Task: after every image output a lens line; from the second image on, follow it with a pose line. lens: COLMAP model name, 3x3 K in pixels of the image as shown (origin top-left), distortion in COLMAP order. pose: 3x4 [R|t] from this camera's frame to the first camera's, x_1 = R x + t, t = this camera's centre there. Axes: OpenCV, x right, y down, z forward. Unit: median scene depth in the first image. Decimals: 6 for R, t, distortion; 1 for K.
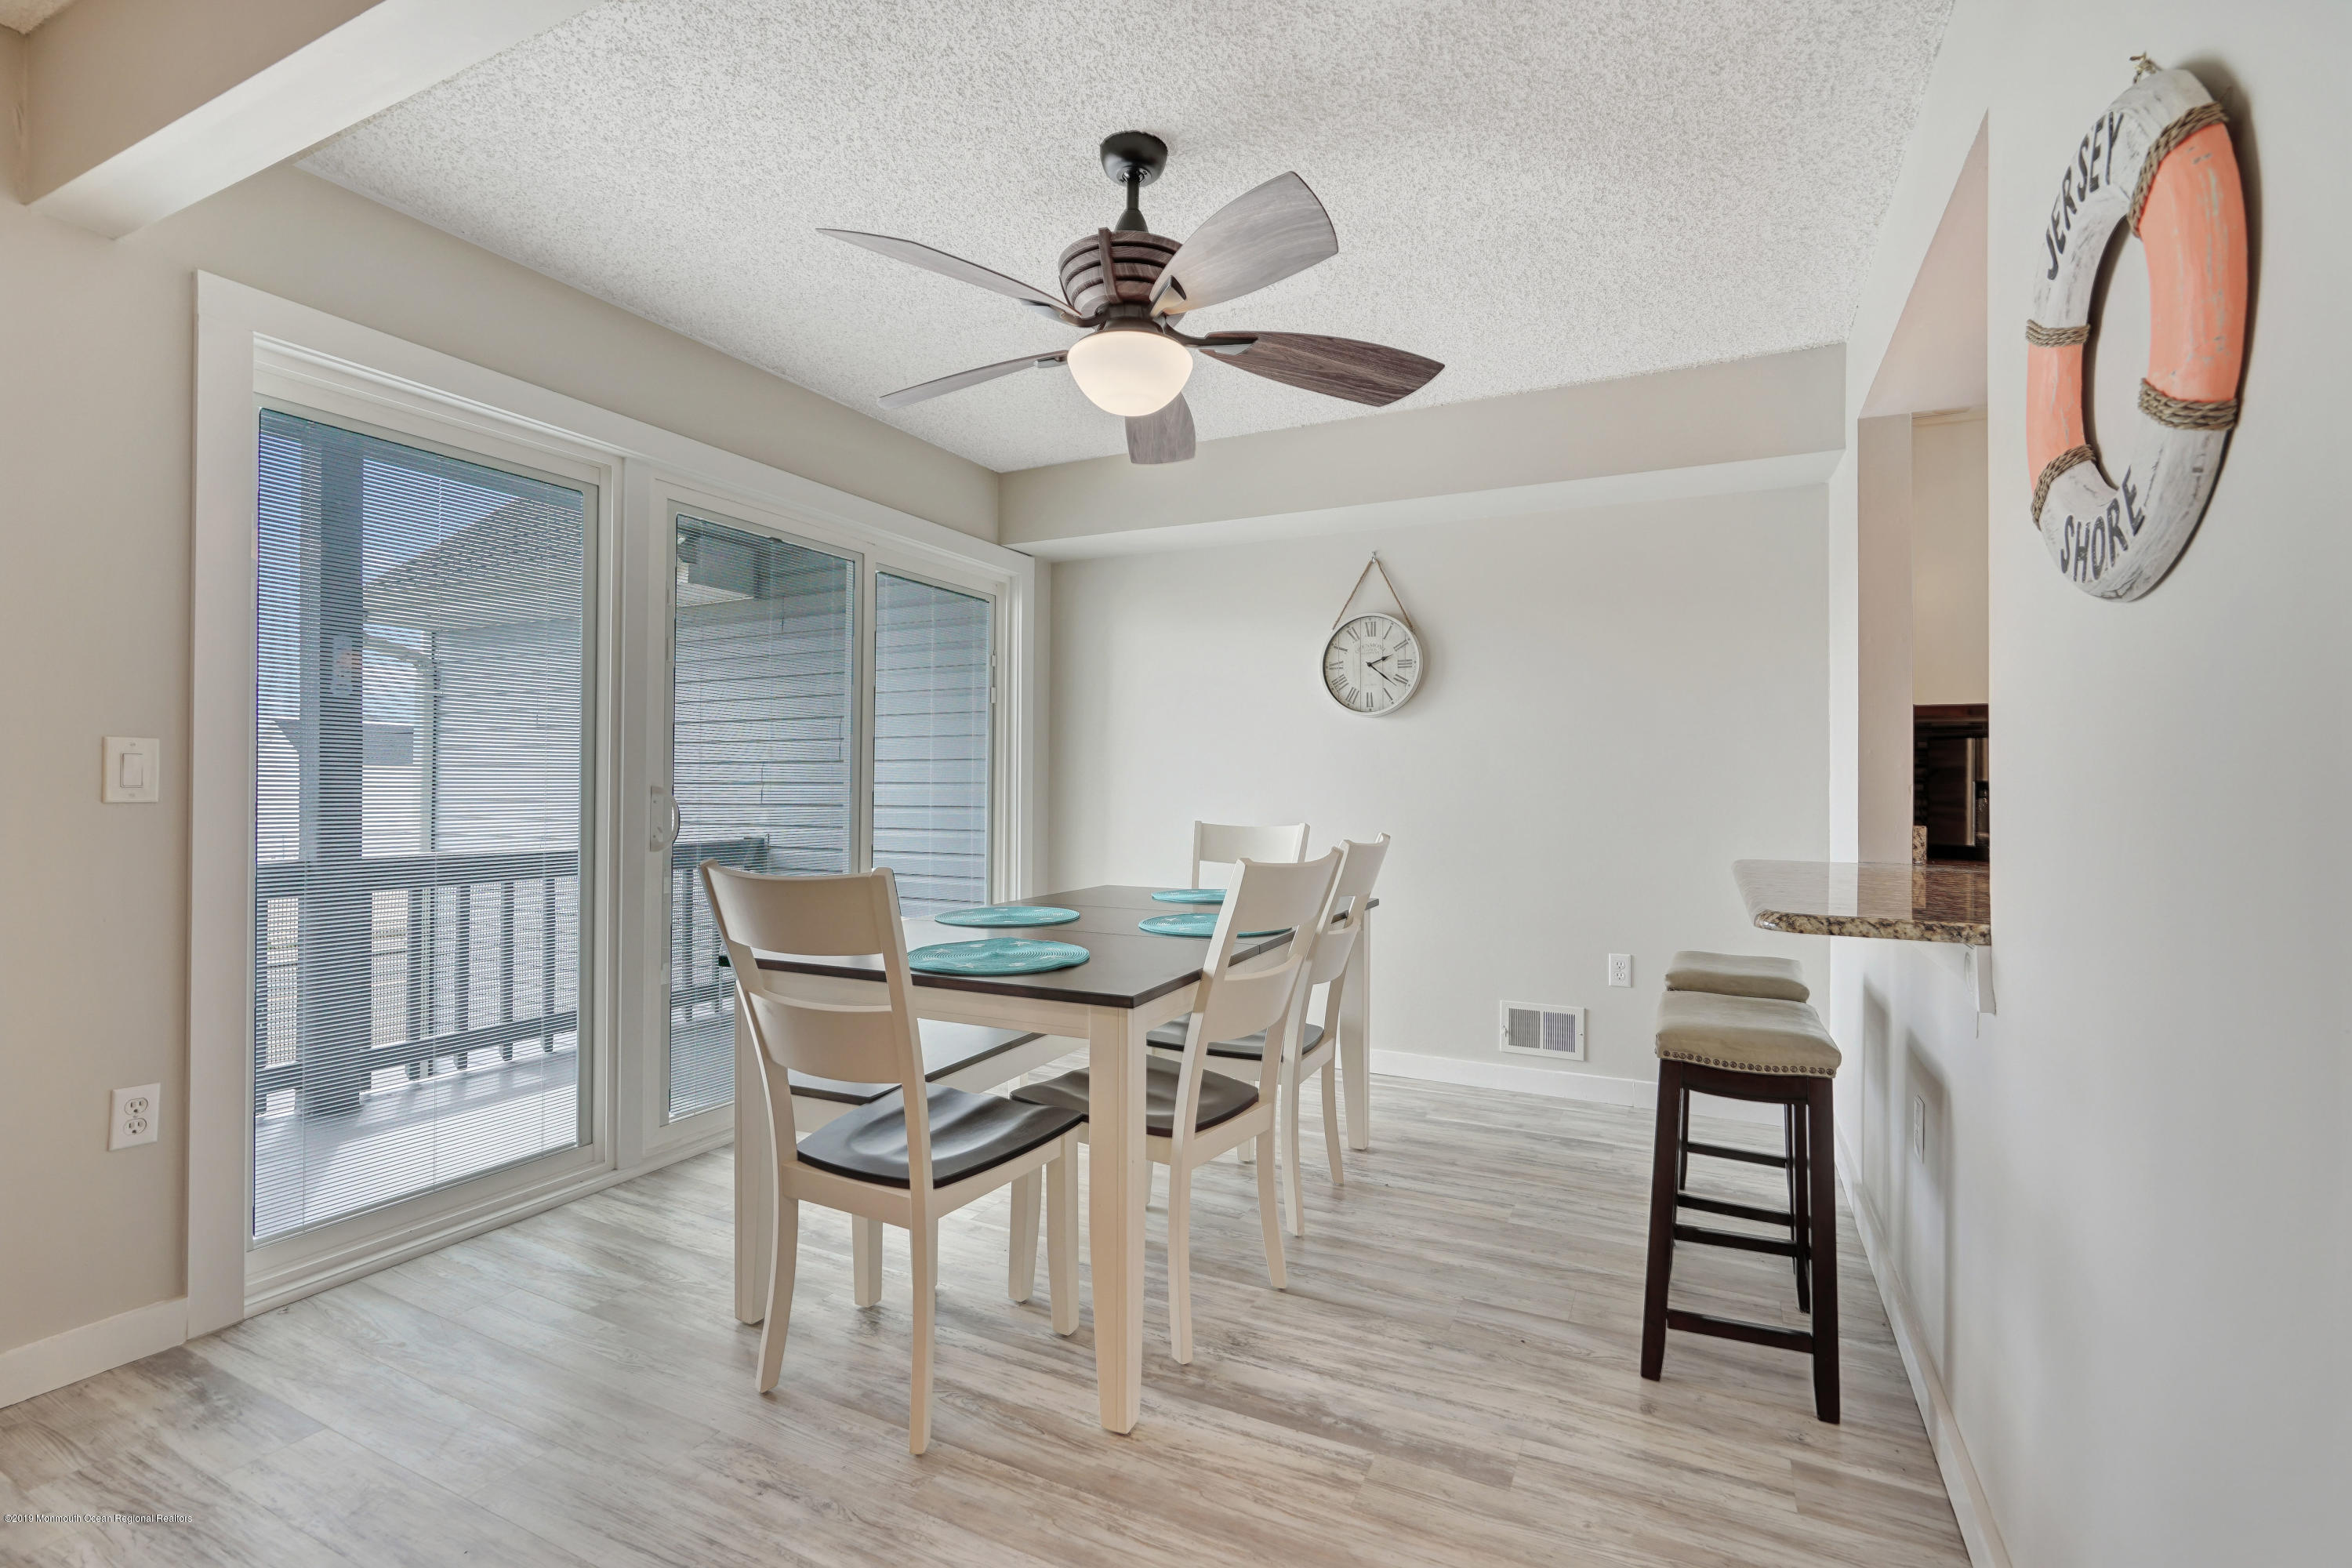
lens RADIAL K [[1059.0, 0, 1174.0], [0, 1059.0, 783.6], [0, 0, 1]] dist [-0.006720, 0.002781]
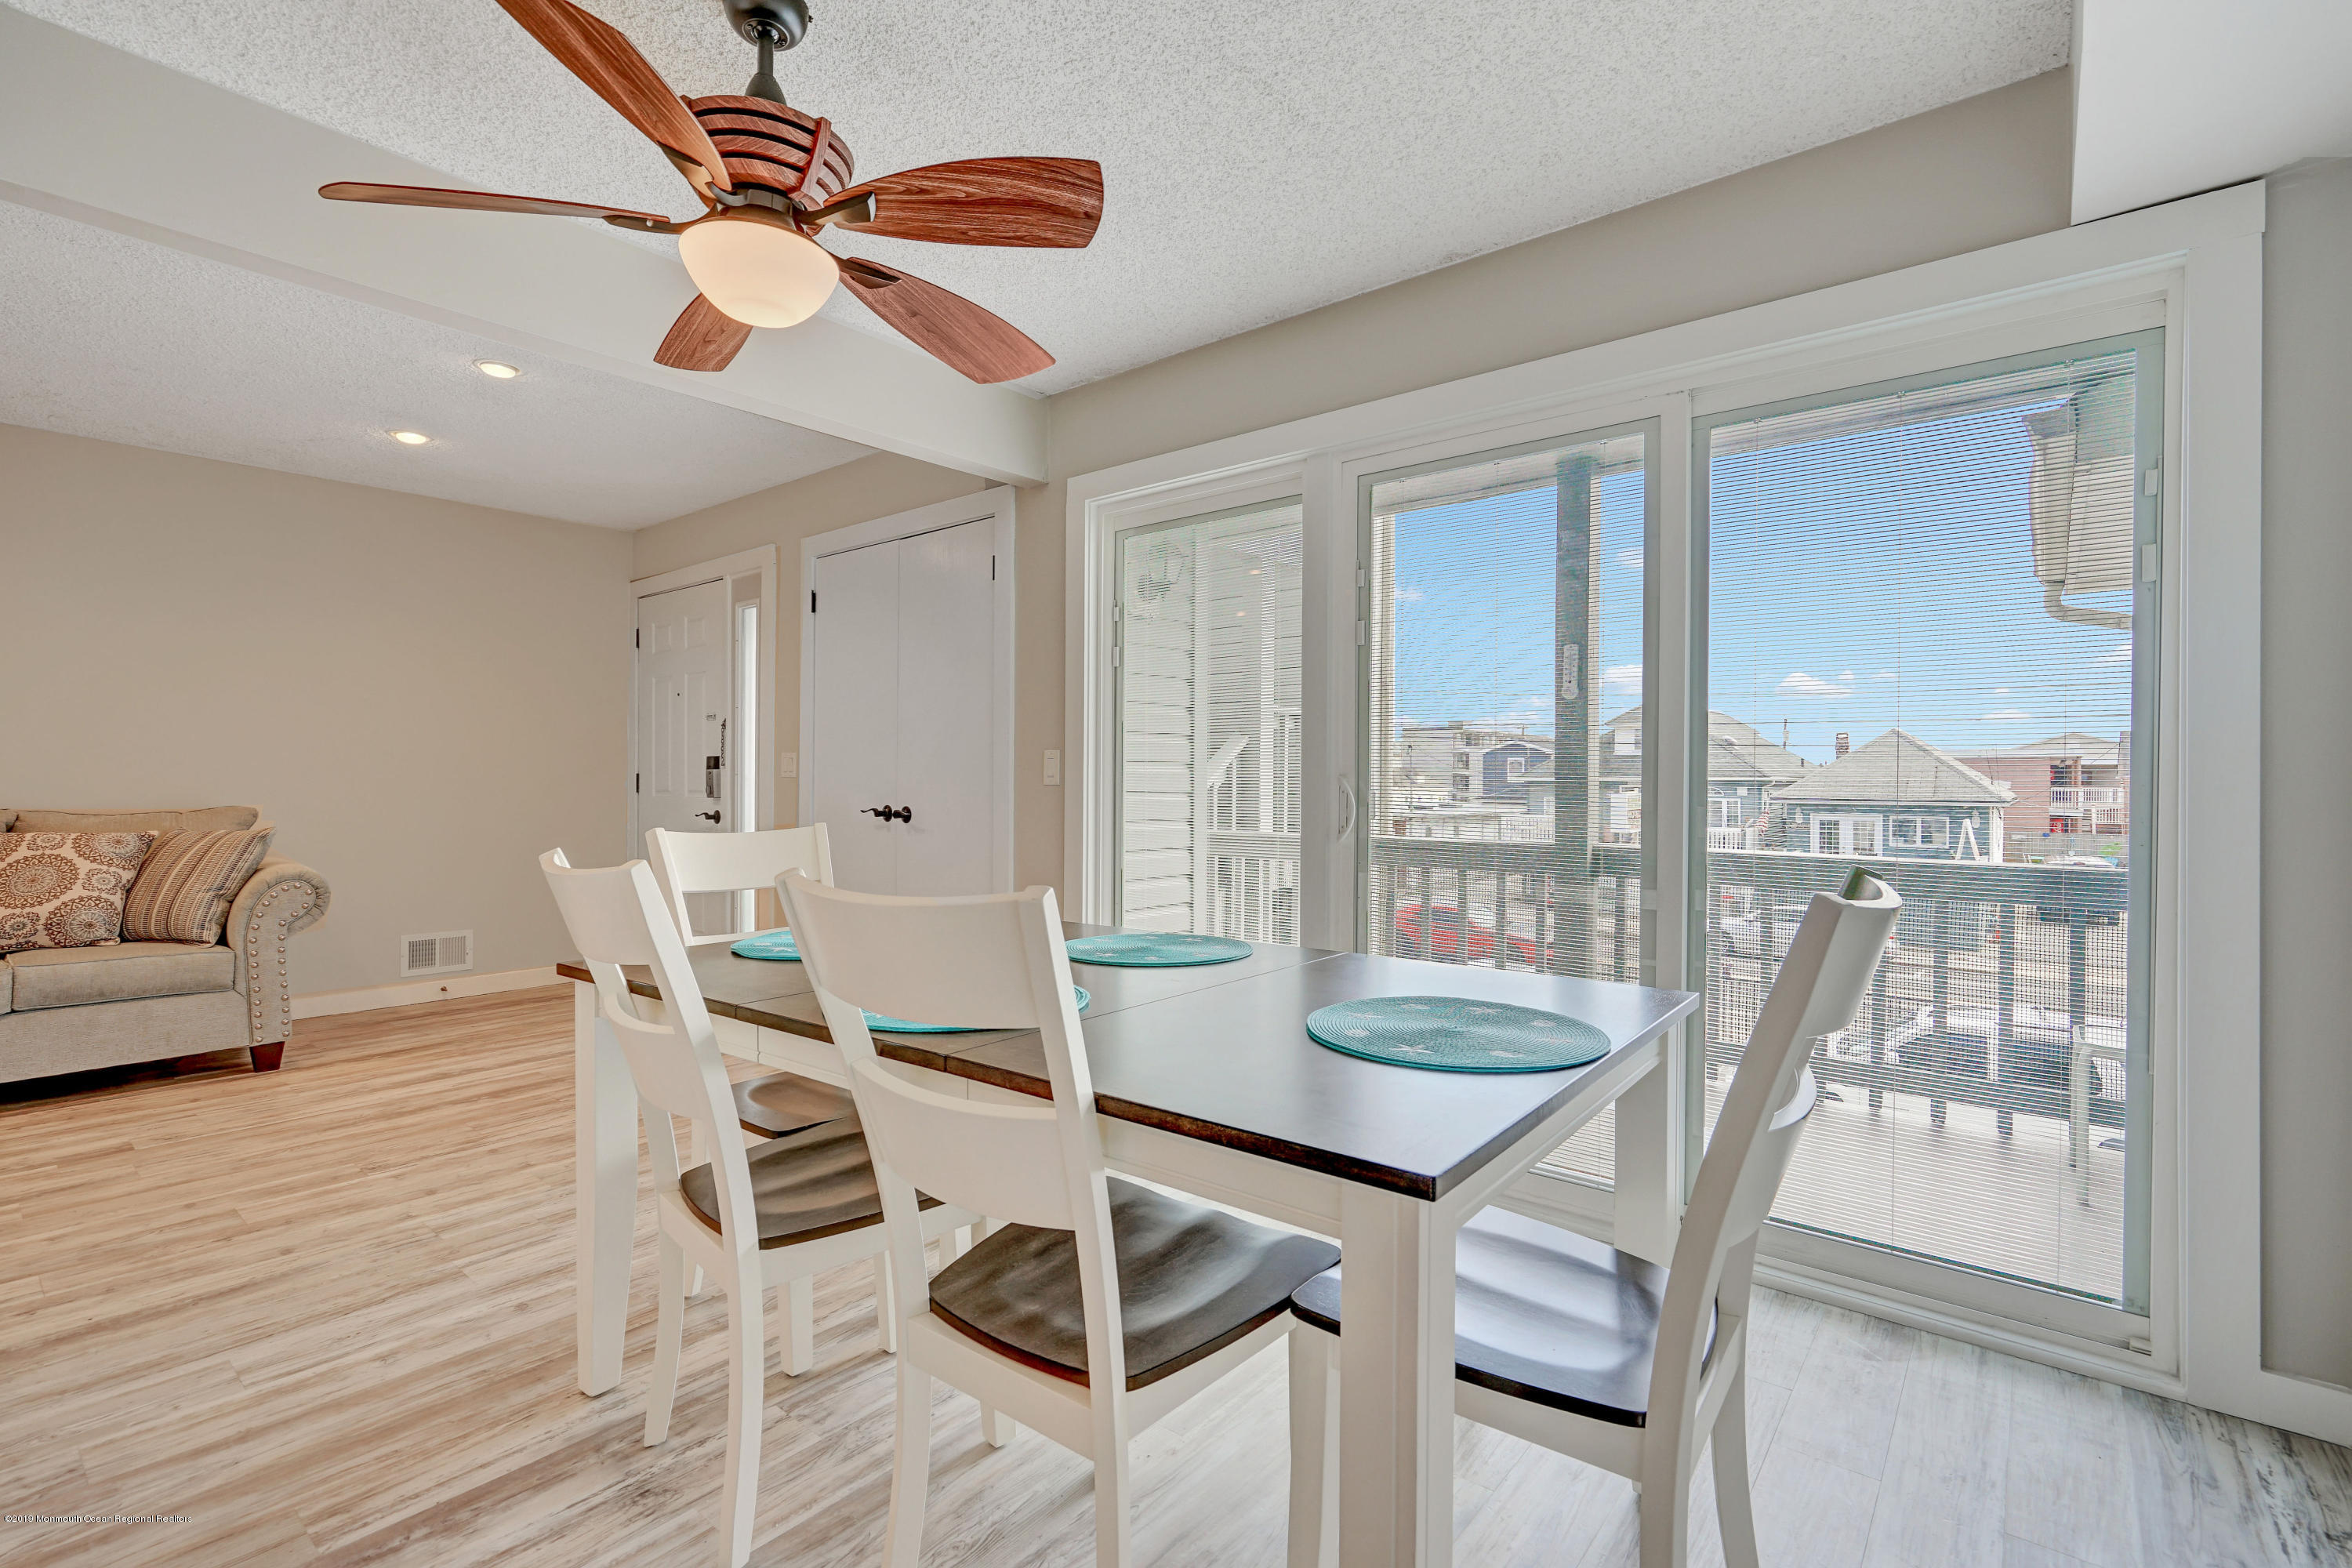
lens RADIAL K [[1059.0, 0, 1177.8], [0, 1059.0, 789.9], [0, 0, 1]] dist [-0.006720, 0.002781]
pose [[-0.223474, 0.002034, -0.974708, 0.639594], [-0.002357, 0.999994, 0.002627, 0.017768], [0.974707, 0.002885, -0.223468, 1.383902]]
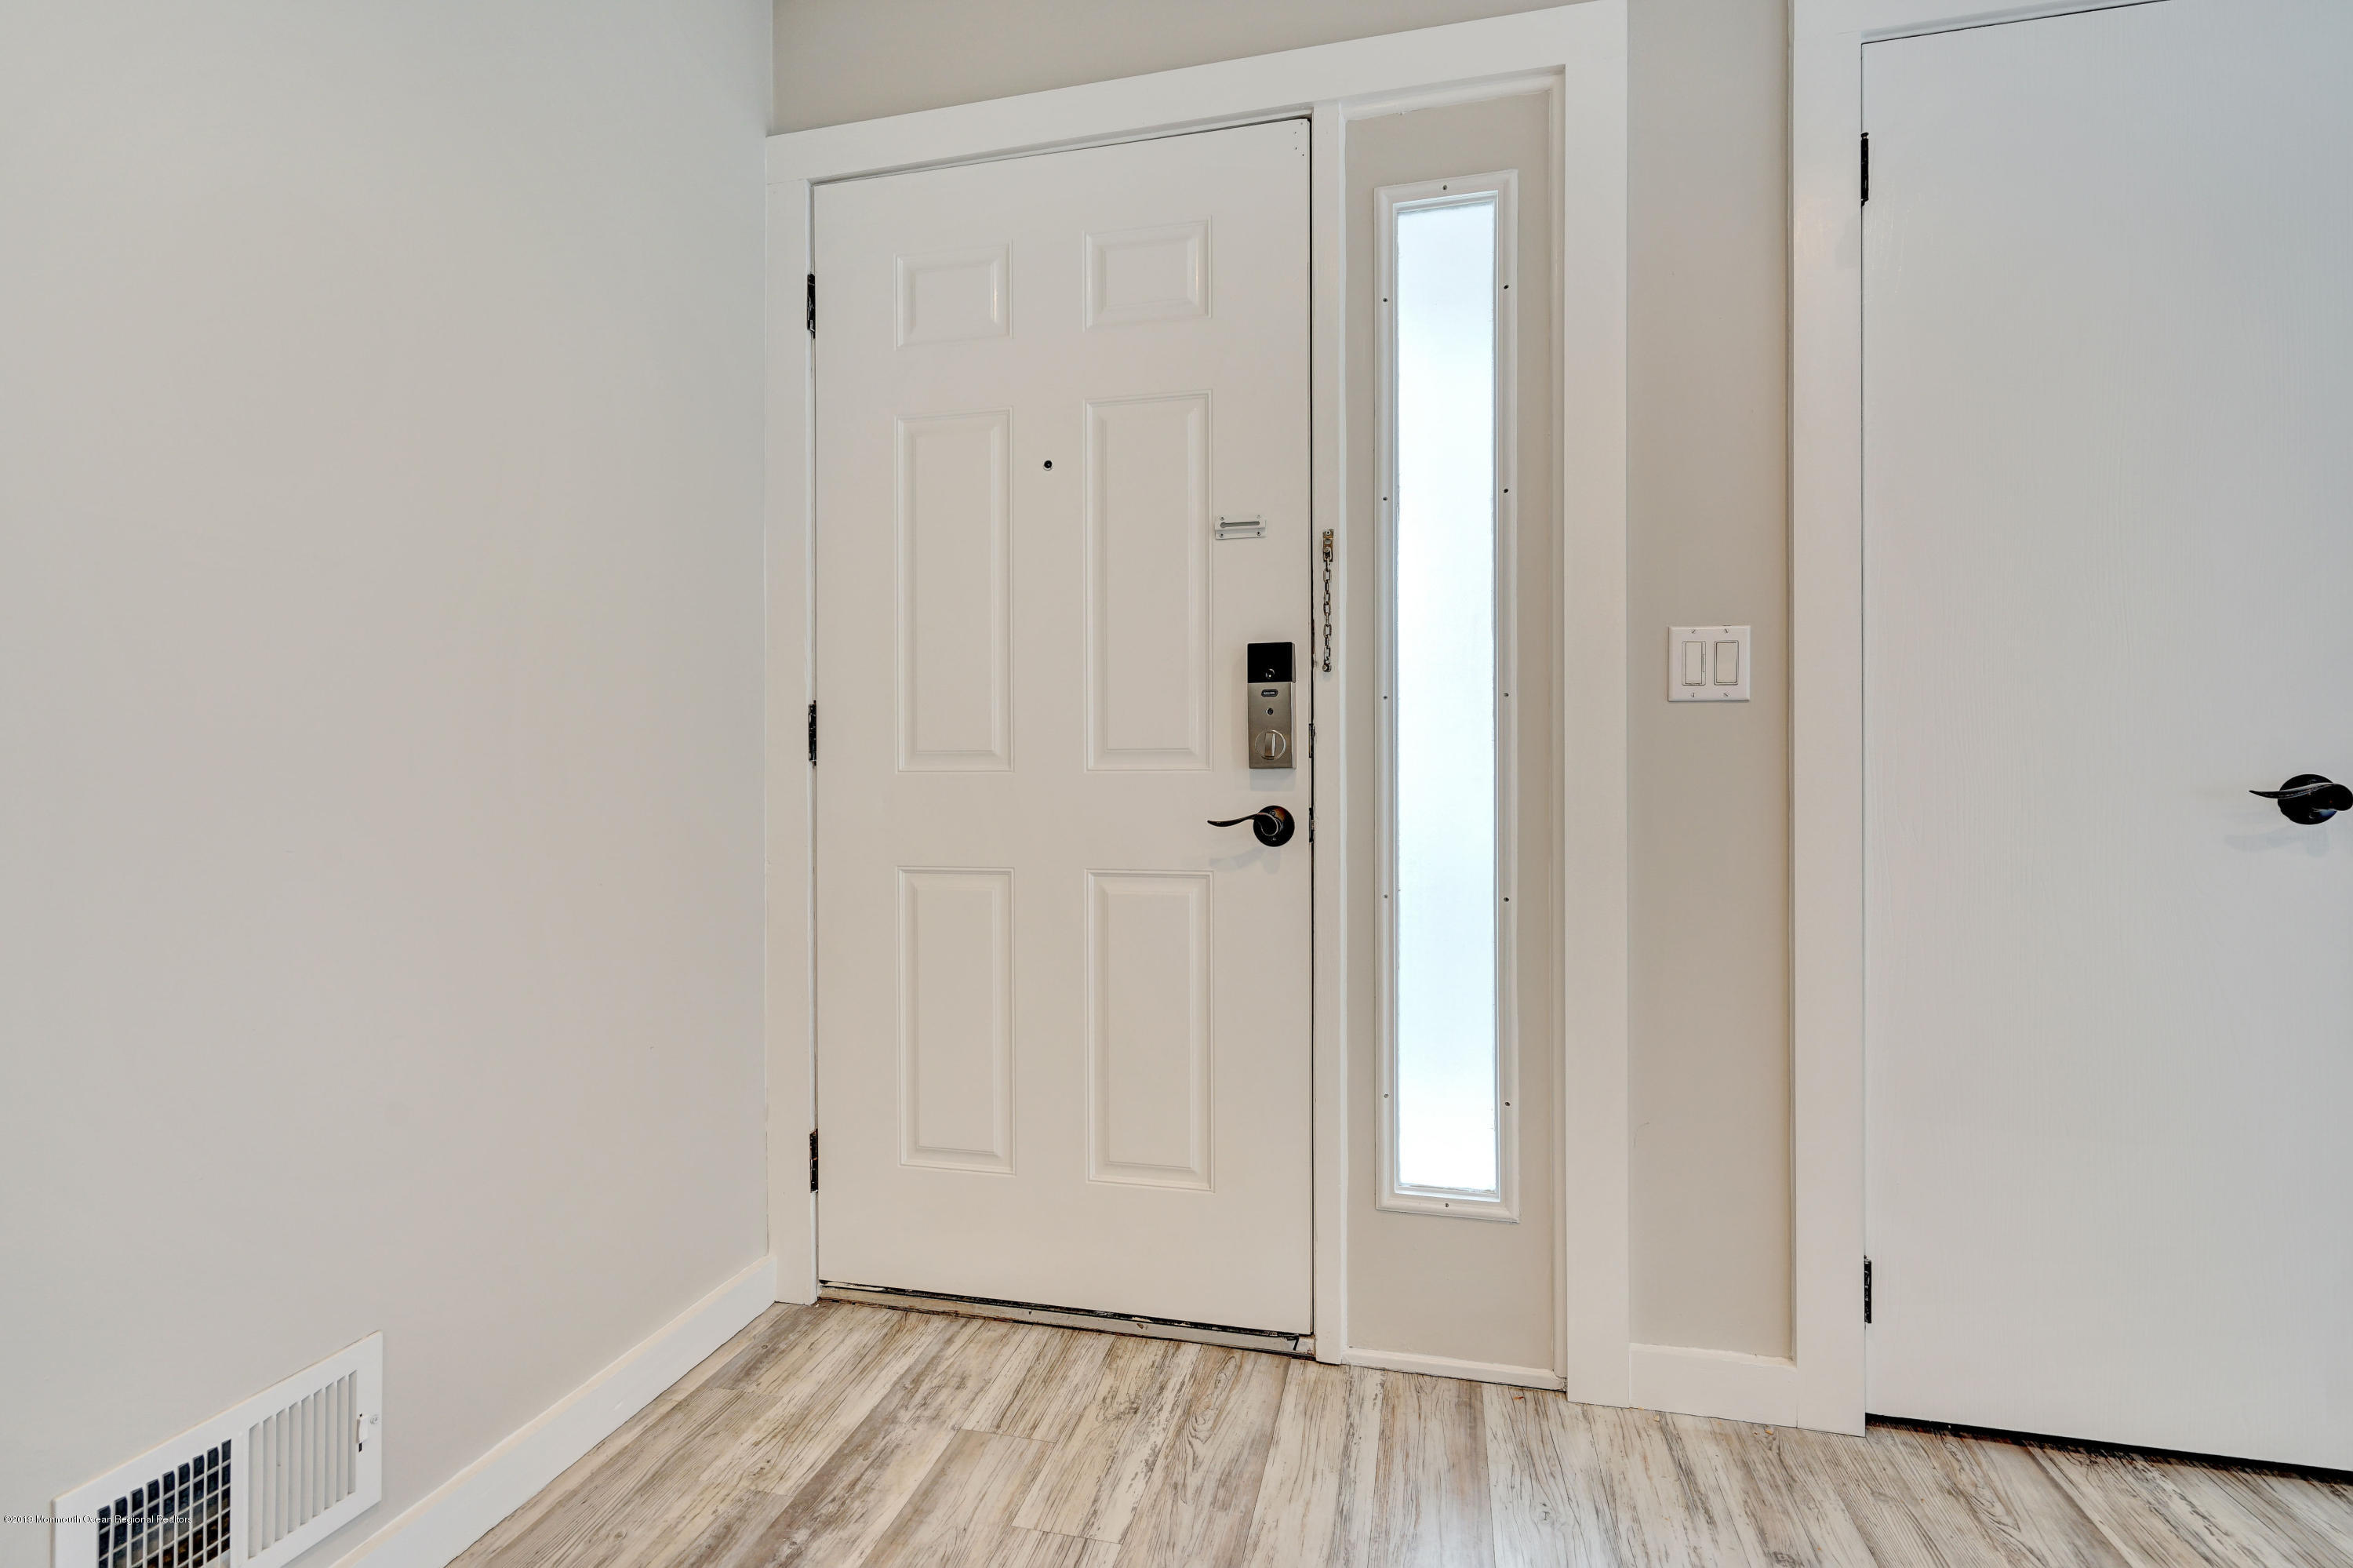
lens RADIAL K [[1059.4, 0, 1180.6], [0, 1059.4, 789.1], [0, 0, 1]] dist [-0.006720, 0.002781]
pose [[0.238231, 0.004411, -0.971199, -0.592584], [0.004669, 0.999973, 0.005687, 0.052213], [0.971197, -0.005890, 0.238204, -0.289516]]
